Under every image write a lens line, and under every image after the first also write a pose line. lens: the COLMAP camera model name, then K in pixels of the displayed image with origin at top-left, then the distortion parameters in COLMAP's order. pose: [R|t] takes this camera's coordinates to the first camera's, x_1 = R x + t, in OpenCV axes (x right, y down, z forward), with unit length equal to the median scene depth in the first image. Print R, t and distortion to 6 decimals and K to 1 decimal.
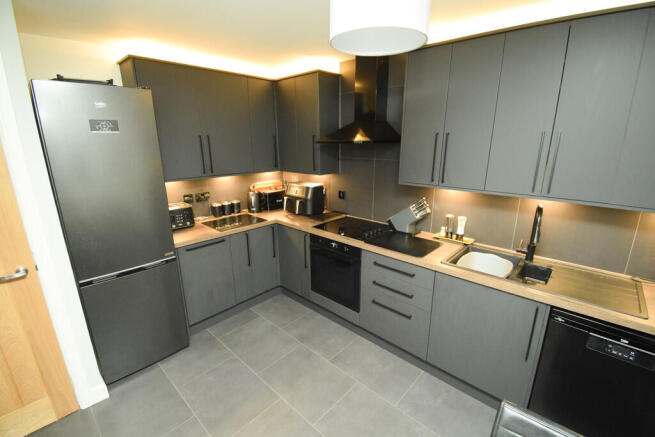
lens RADIAL K [[284.4, 0, 327.5], [0, 284.4, 218.5], [0, 0, 1]] dist [0.000020, -0.021929]
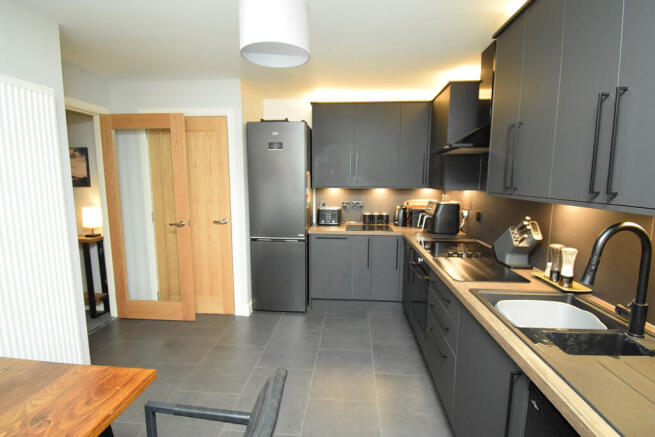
lens RADIAL K [[299.2, 0, 331.6], [0, 299.2, 216.0], [0, 0, 1]] dist [-0.049035, -0.000536]
pose [[0.624108, 0.099538, -0.774972, 0.601128], [-0.211924, 0.976237, -0.045279, 0.061896], [0.752049, 0.192494, 0.630372, 0.162647]]
